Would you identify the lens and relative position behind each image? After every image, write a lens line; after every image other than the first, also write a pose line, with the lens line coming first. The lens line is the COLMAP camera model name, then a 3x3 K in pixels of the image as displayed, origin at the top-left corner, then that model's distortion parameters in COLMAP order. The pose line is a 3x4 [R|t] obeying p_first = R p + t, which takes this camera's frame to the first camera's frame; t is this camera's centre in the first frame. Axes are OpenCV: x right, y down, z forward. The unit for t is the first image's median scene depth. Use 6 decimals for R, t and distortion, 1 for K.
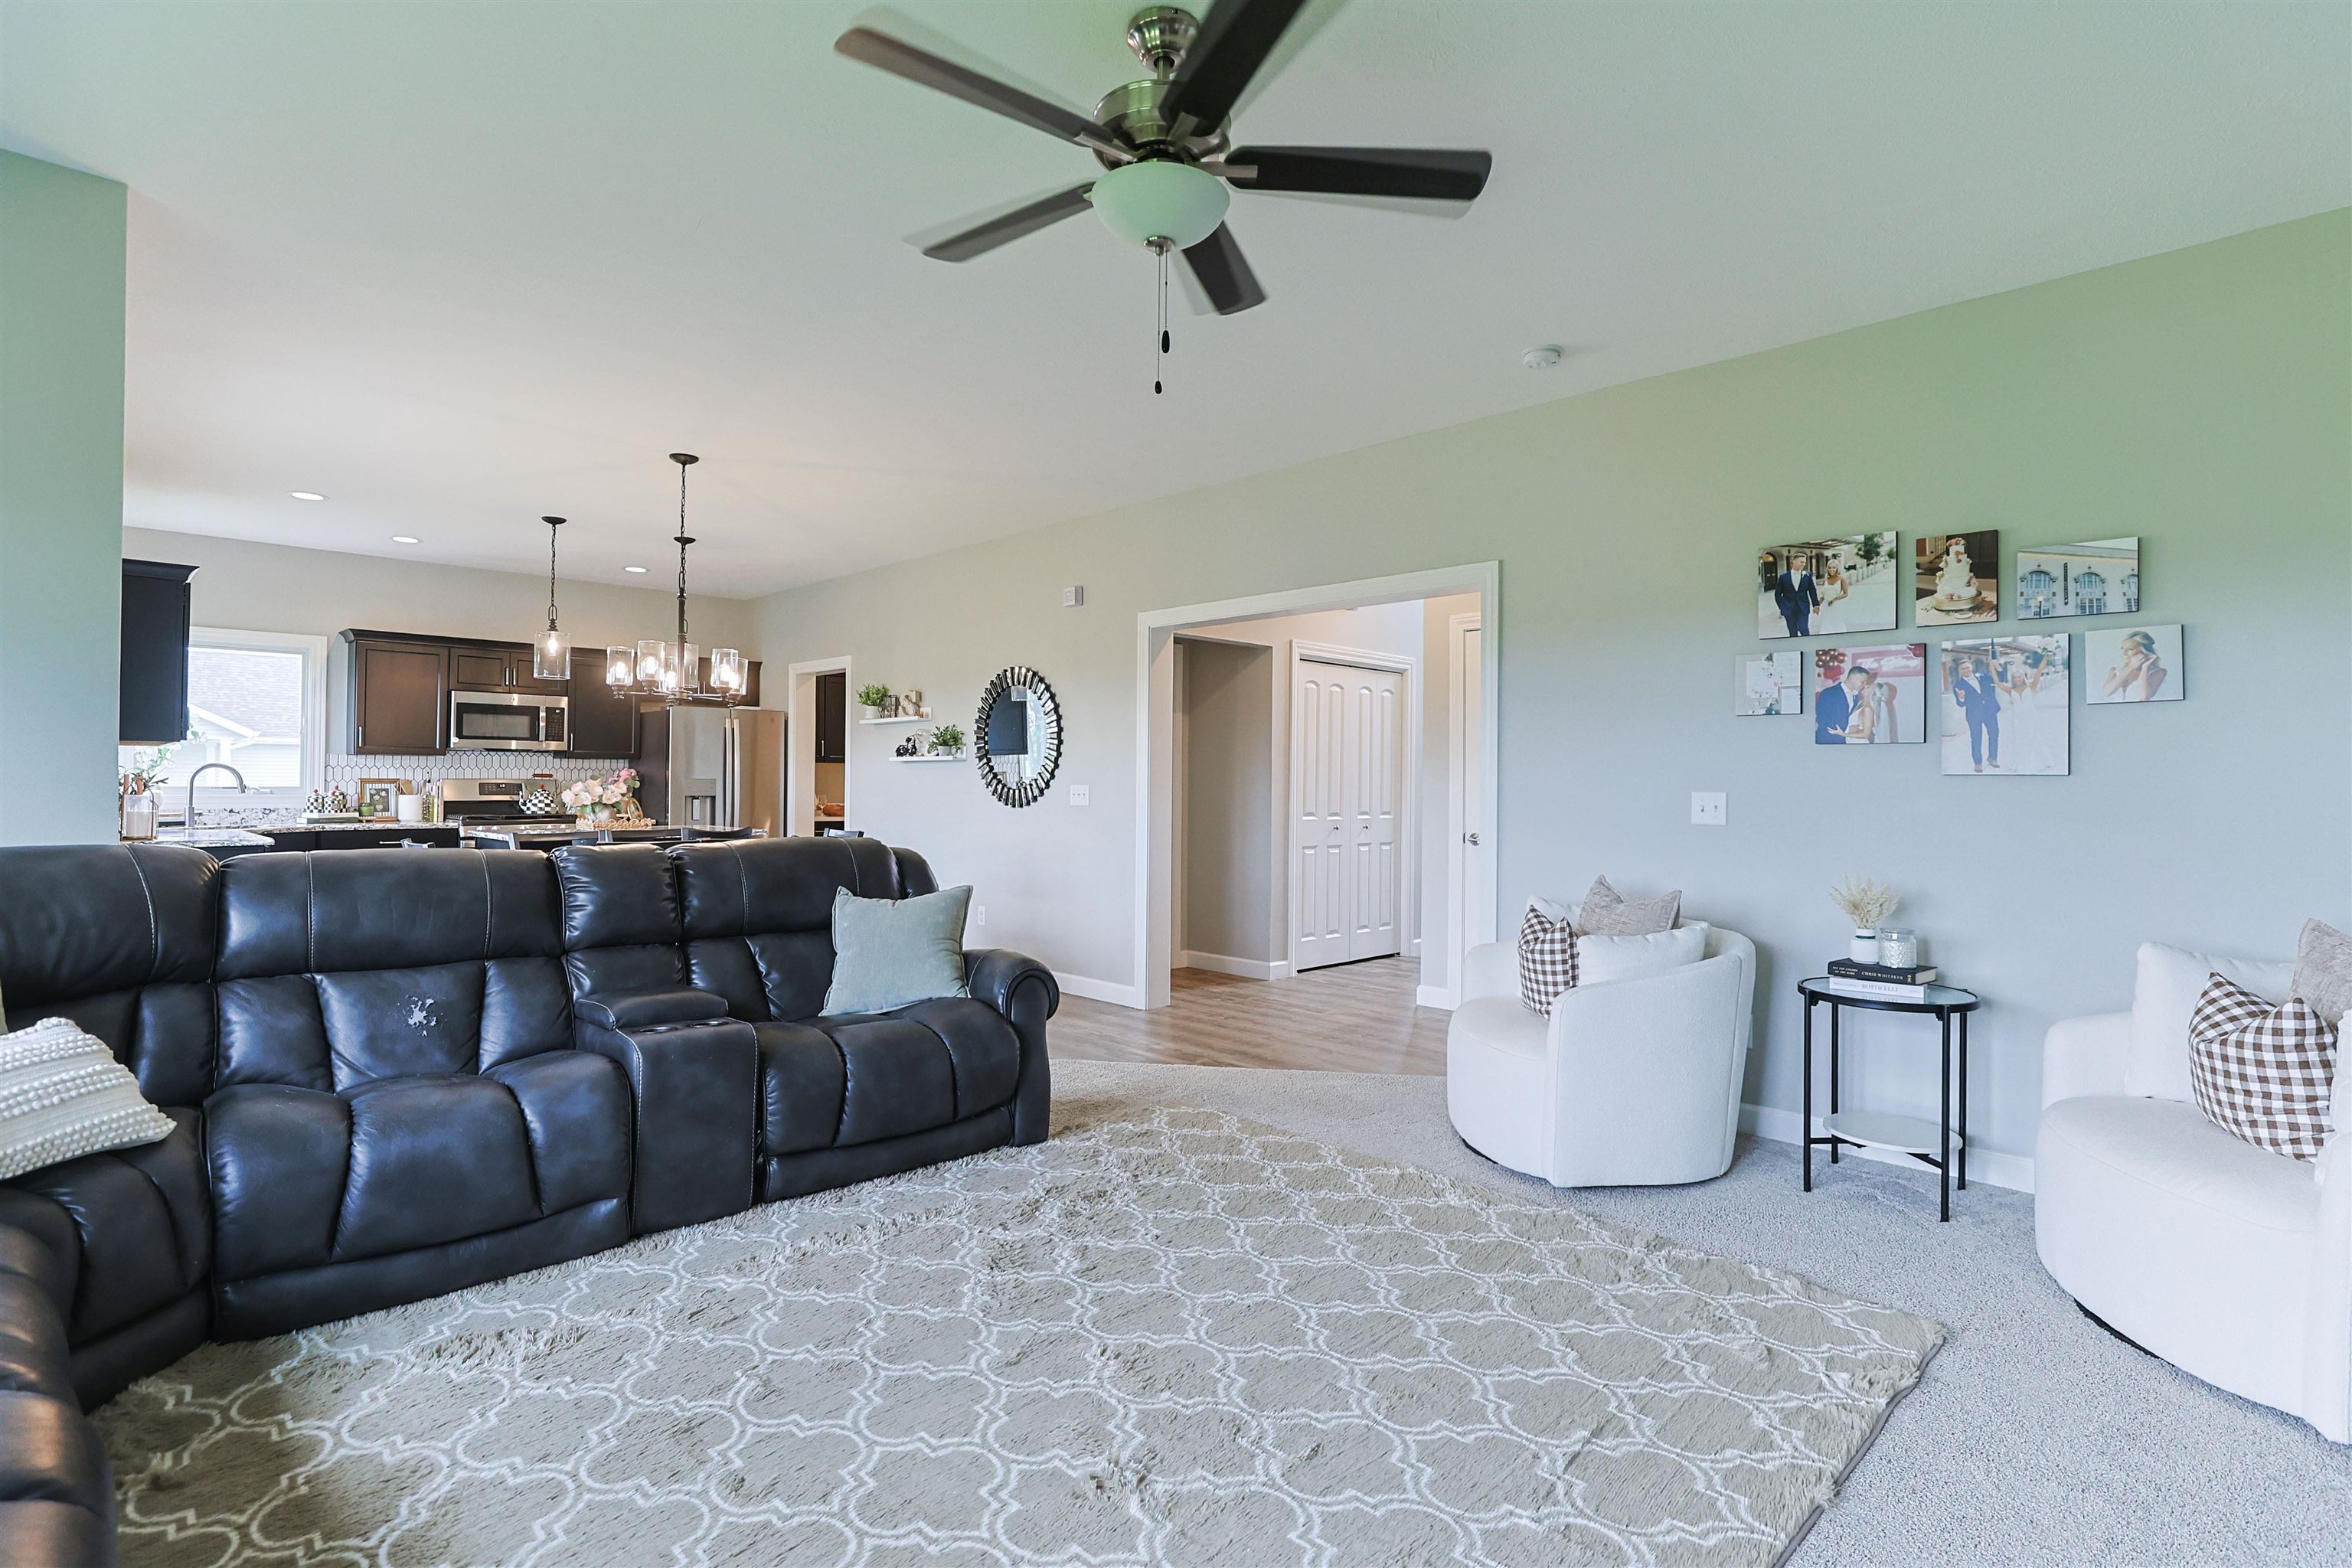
lens RADIAL K [[1117.1, 0, 1187.9], [0, 1117.1, 776.4], [0, 0, 1]] dist [-0.011742, 0.000921]
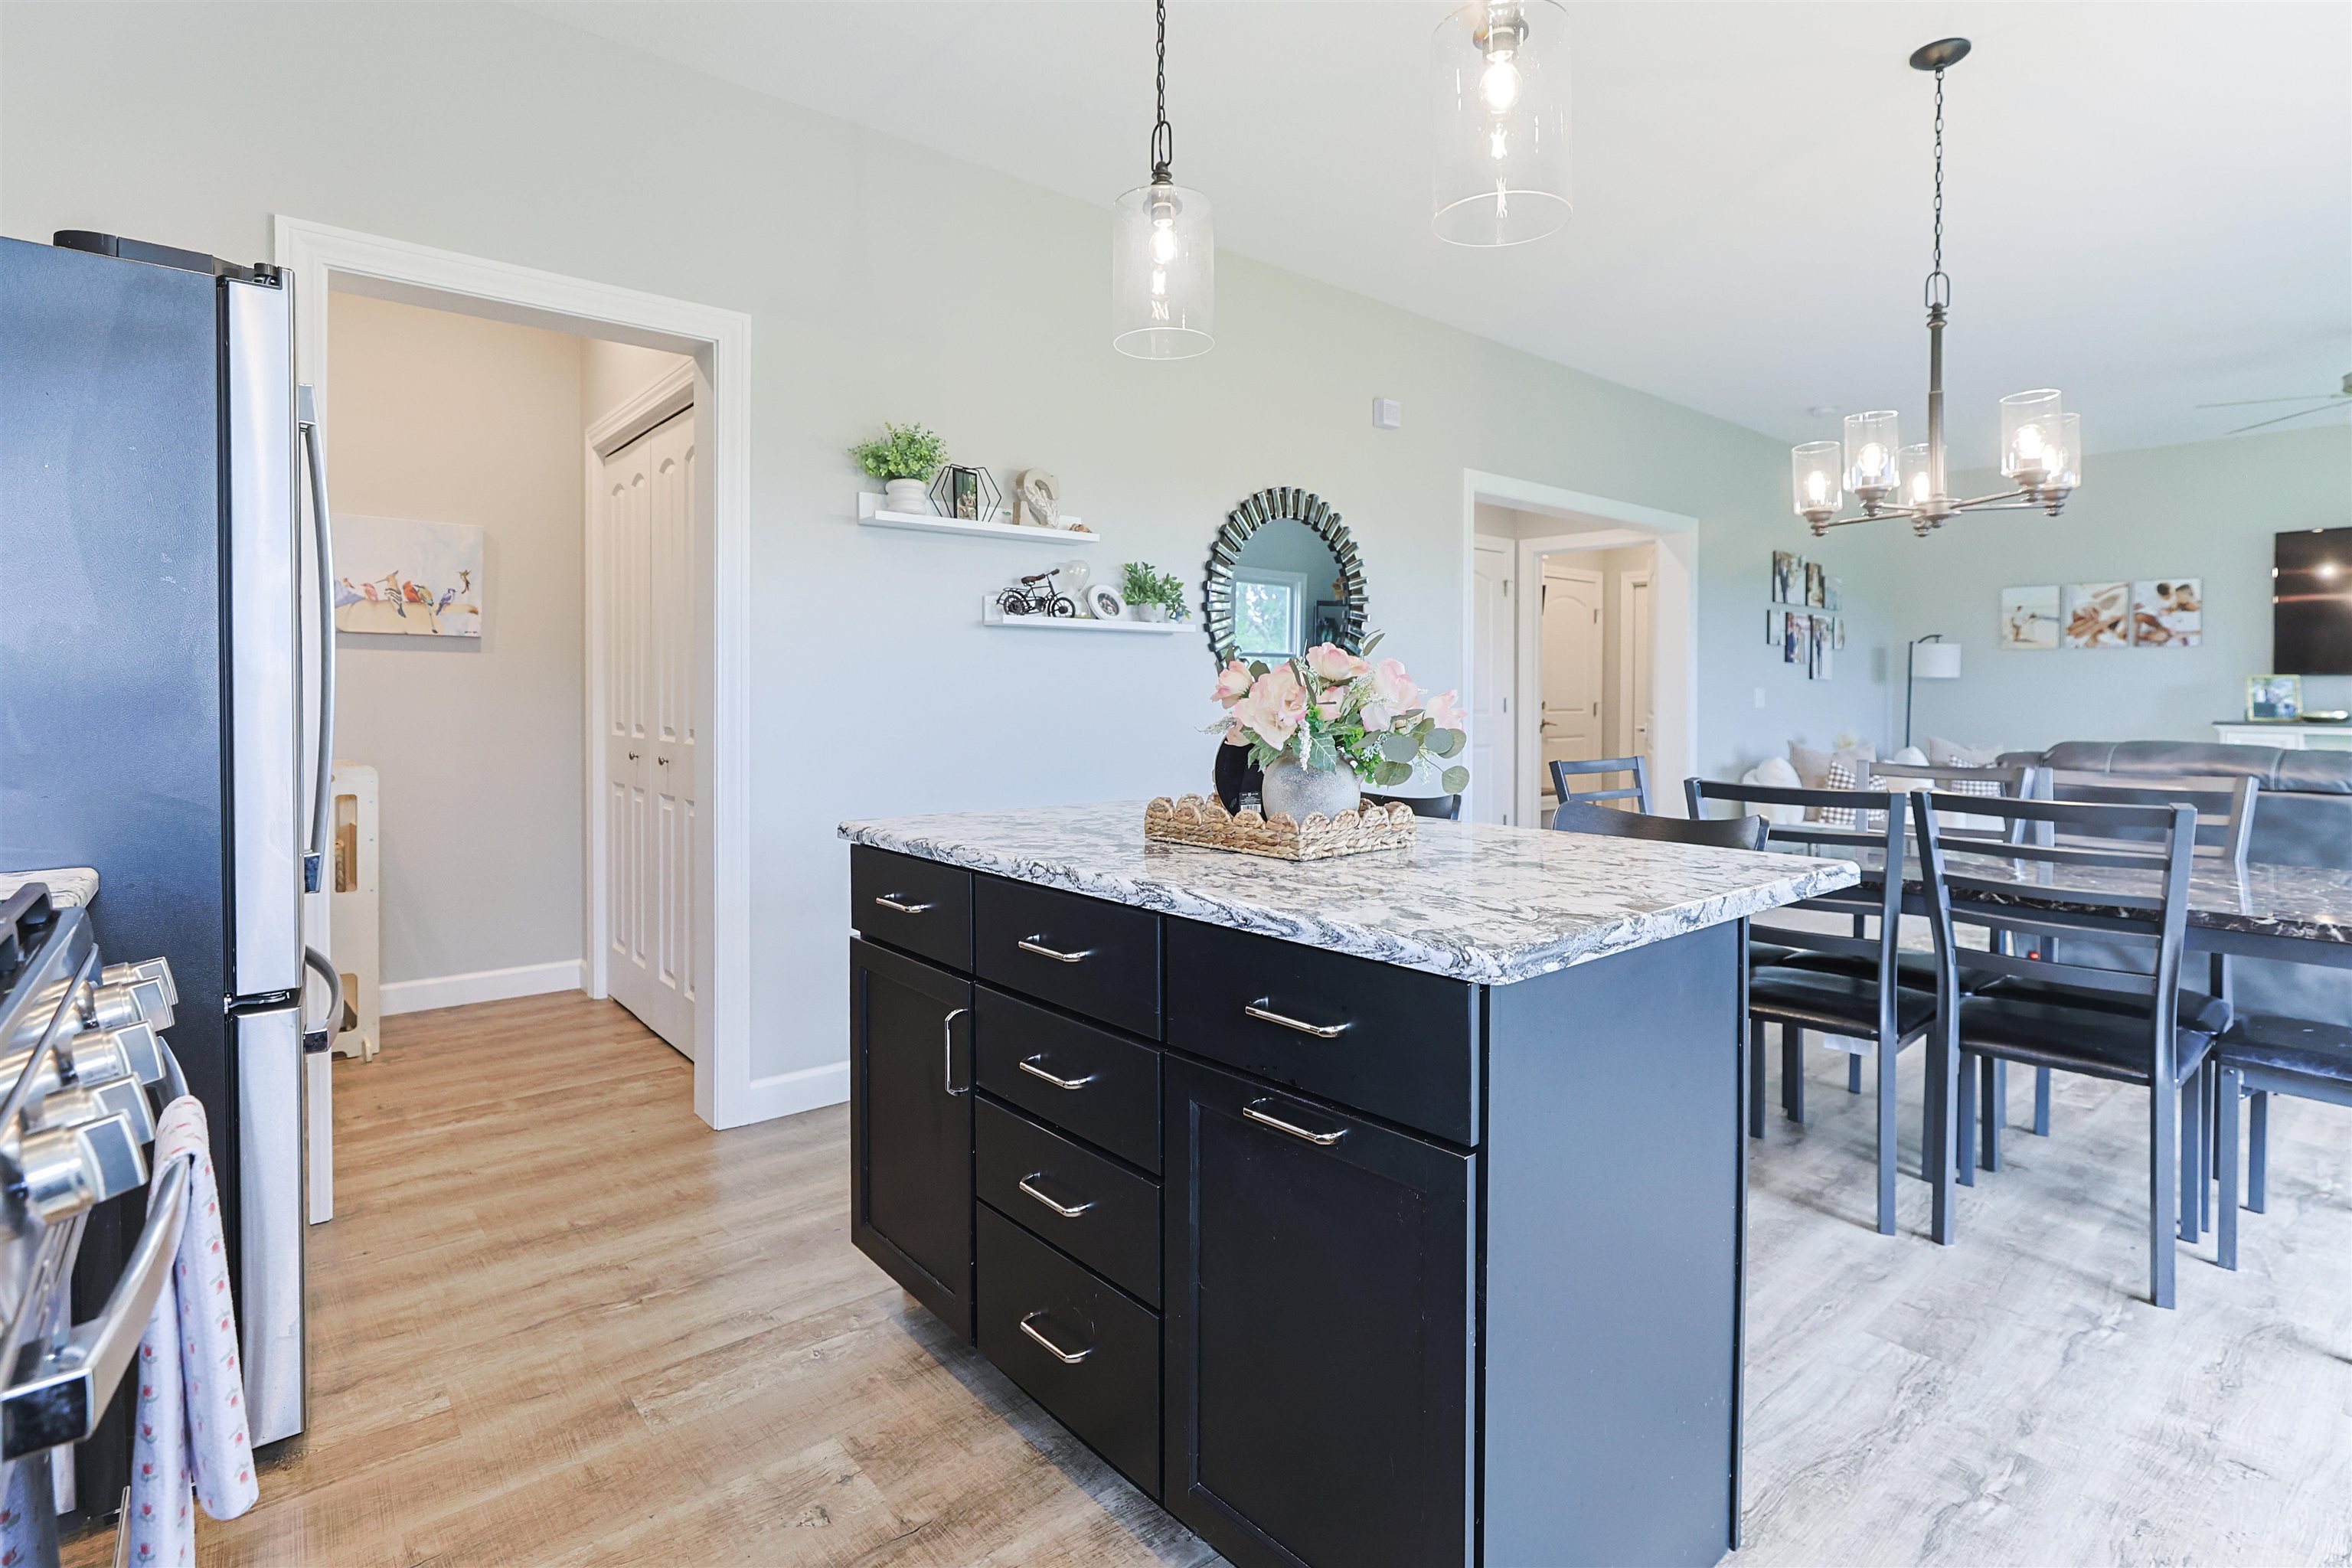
lens RADIAL K [[1126.7, 0, 1181.9], [0, 1126.7, 696.4], [0, 0, 1]] dist [-0.002874, 0.000207]
pose [[0.100808, -0.009540, 0.994860, -1.427824], [-0.009785, 0.999896, 0.010580, 0.019356], [-0.994858, -0.010802, 0.100705, 1.824495]]
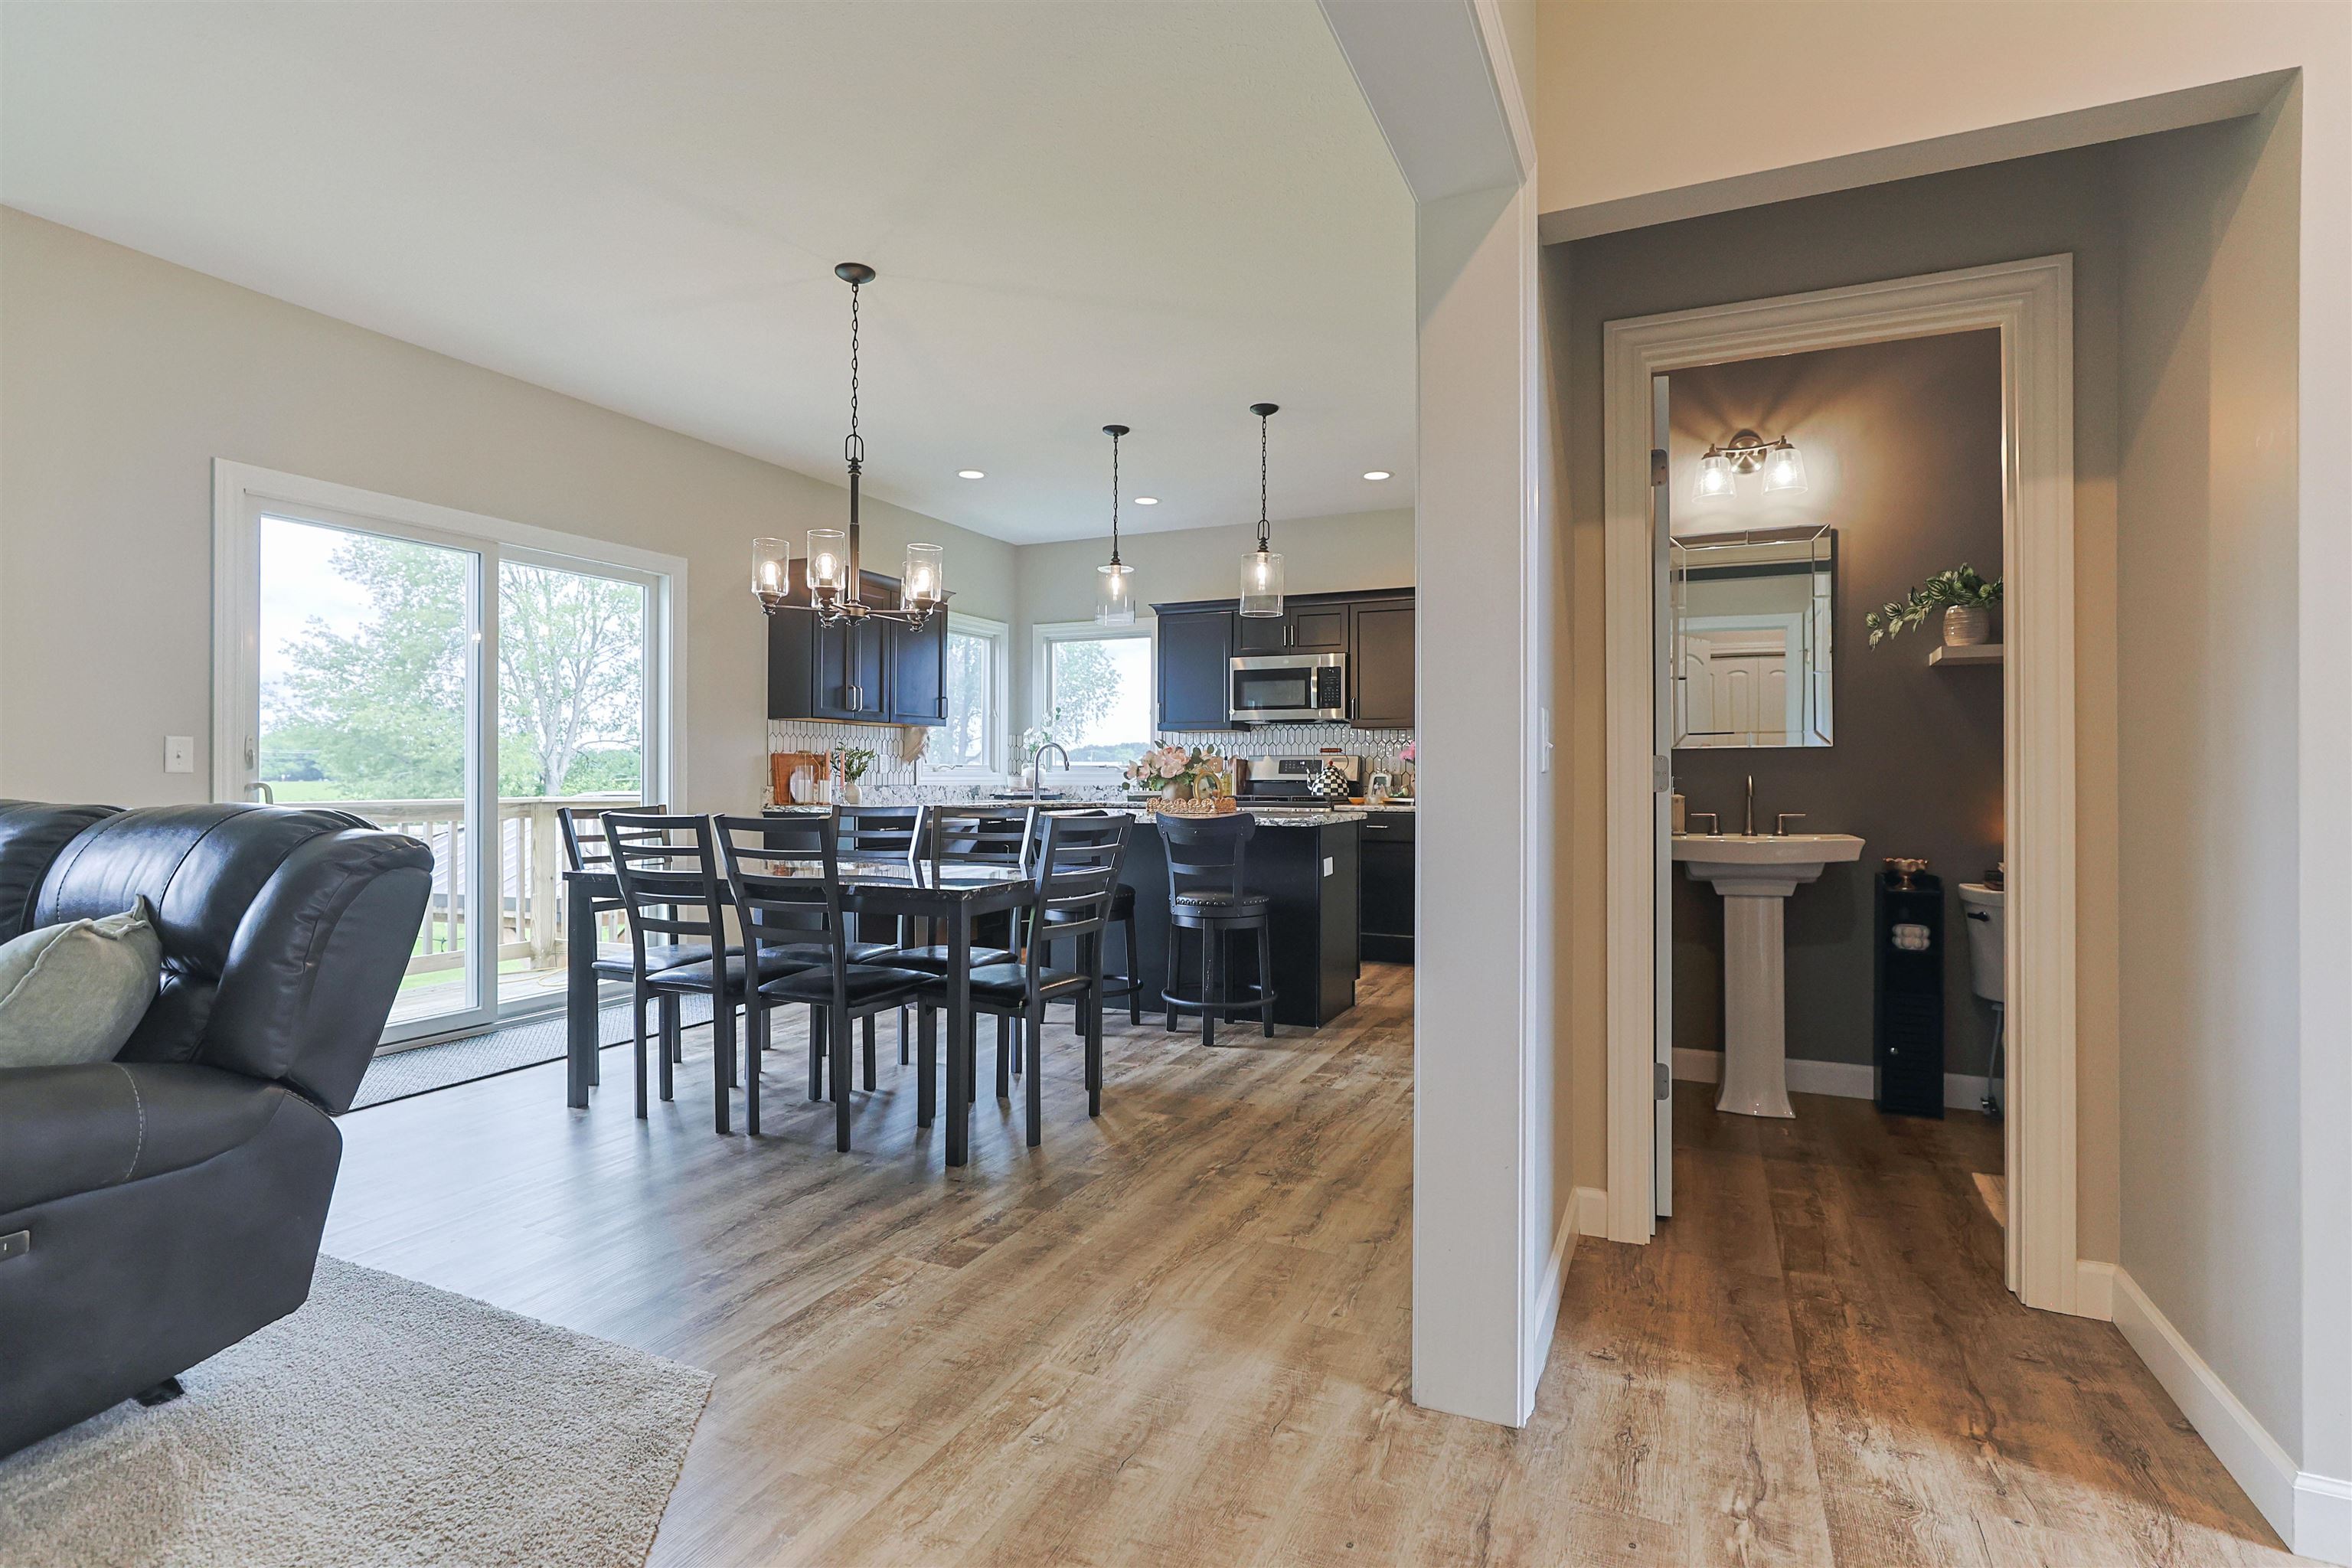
lens RADIAL K [[1144.8, 0, 1193.9], [0, 1144.8, 786.9], [0, 0, 1]] dist [-0.012796, 0.000084]
pose [[0.344250, 0.001942, -0.938876, 0.398651], [0.007457, 0.999961, 0.004803, 0.047166], [0.938848, -0.008654, 0.344222, 1.335949]]
